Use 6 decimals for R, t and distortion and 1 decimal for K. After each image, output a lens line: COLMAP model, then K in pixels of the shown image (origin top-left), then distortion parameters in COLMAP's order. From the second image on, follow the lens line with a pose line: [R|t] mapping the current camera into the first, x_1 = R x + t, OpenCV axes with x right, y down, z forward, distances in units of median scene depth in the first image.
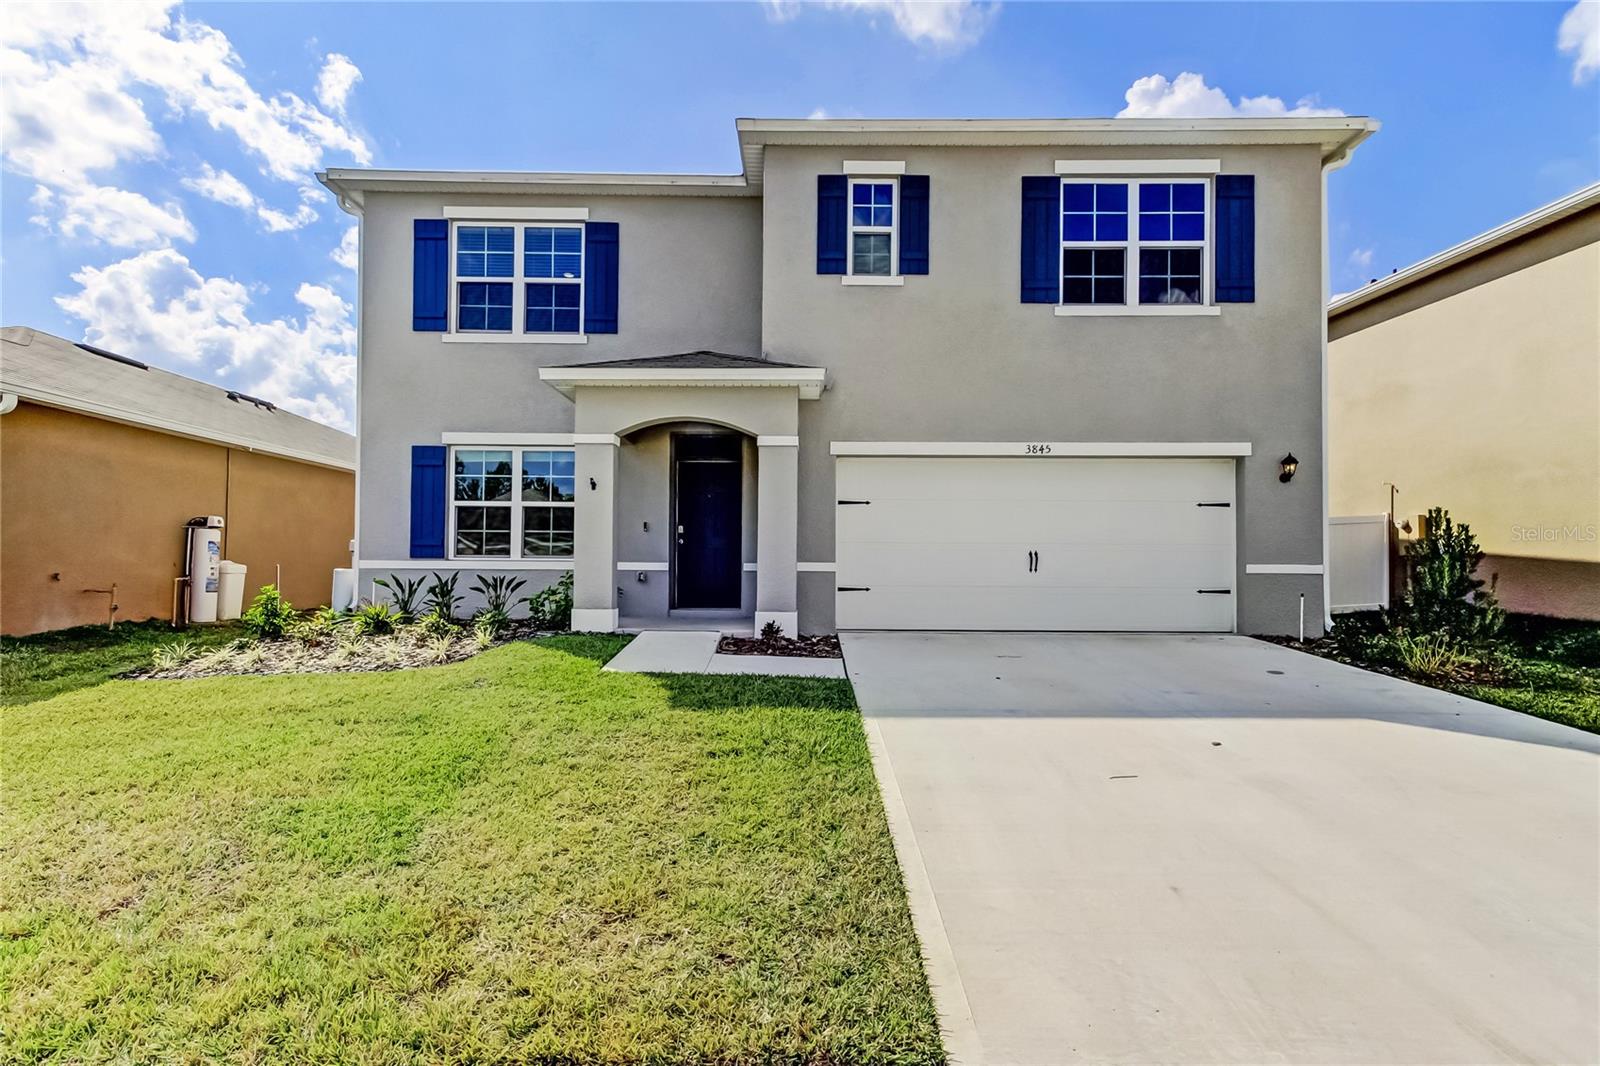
lens RADIAL K [[744.1, 0, 785.3], [0, 744.1, 546.1], [0, 0, 1]] dist [0.010077, 0.000289]
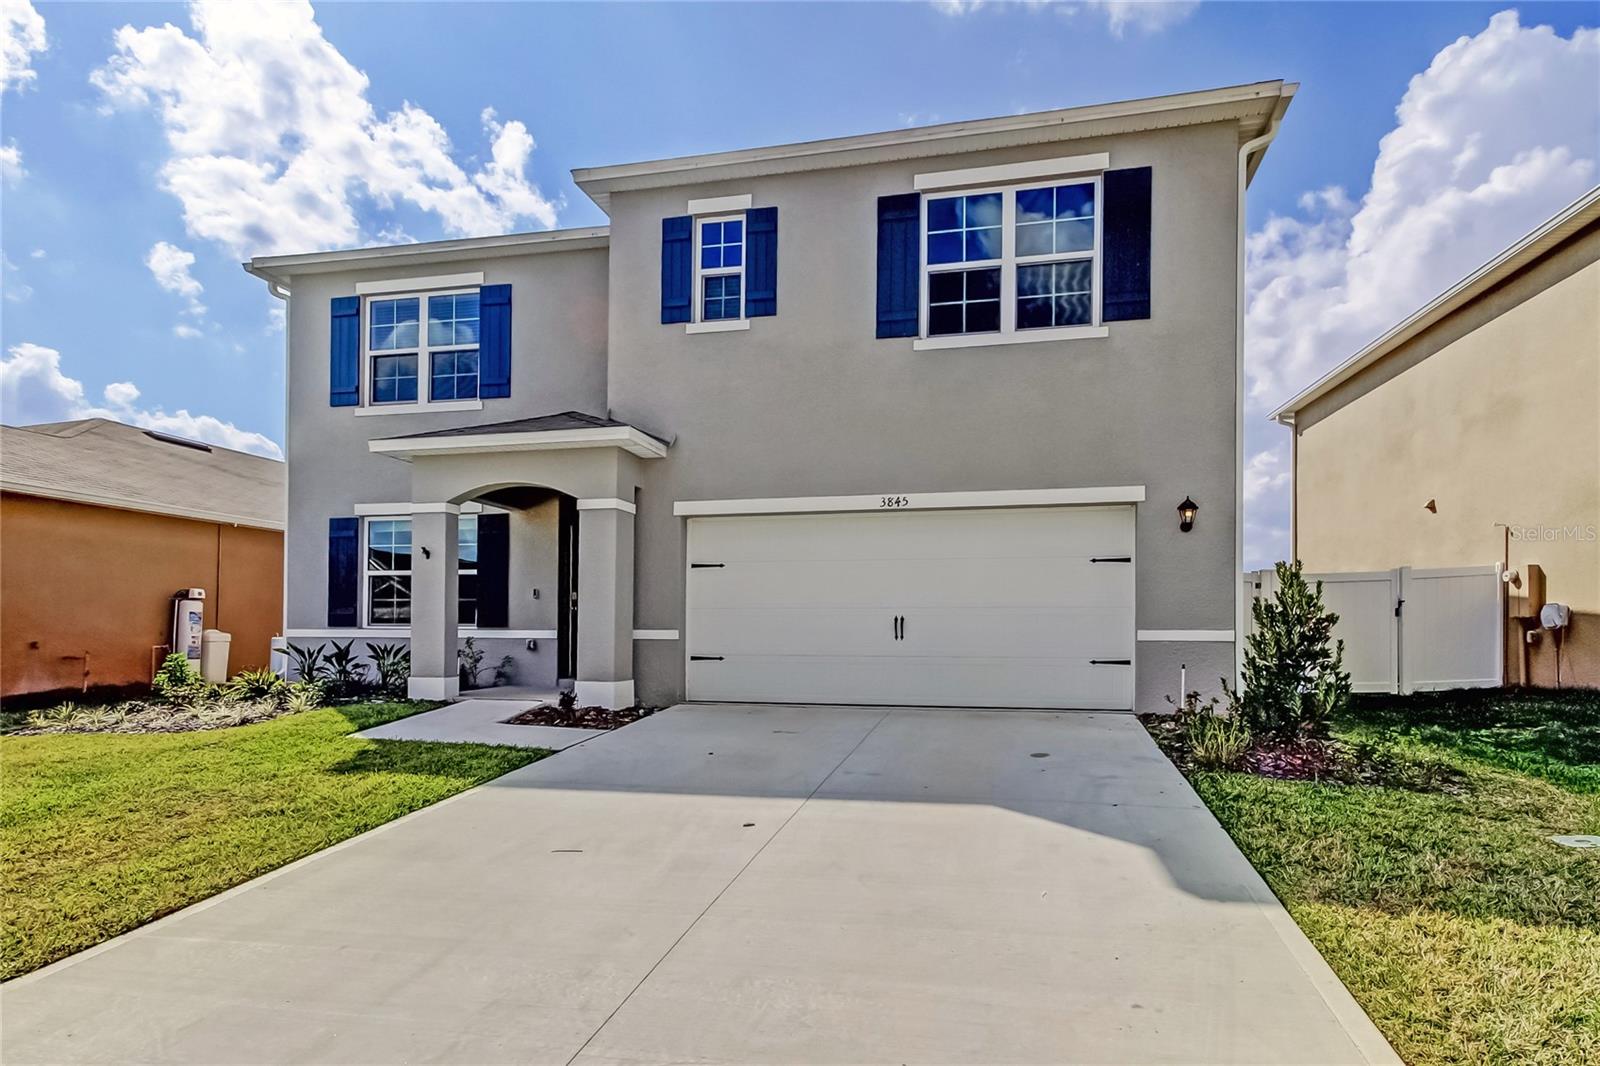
lens RADIAL K [[830.2, 0, 801.3], [0, 830.2, 616.7], [0, 0, 1]] dist [0.004545, 0.000603]
pose [[0.979370, -0.007161, -0.201951, 0.420226], [0.008756, 0.999937, 0.007004, -0.000679], [0.201888, -0.008627, 0.979371, 0.002915]]
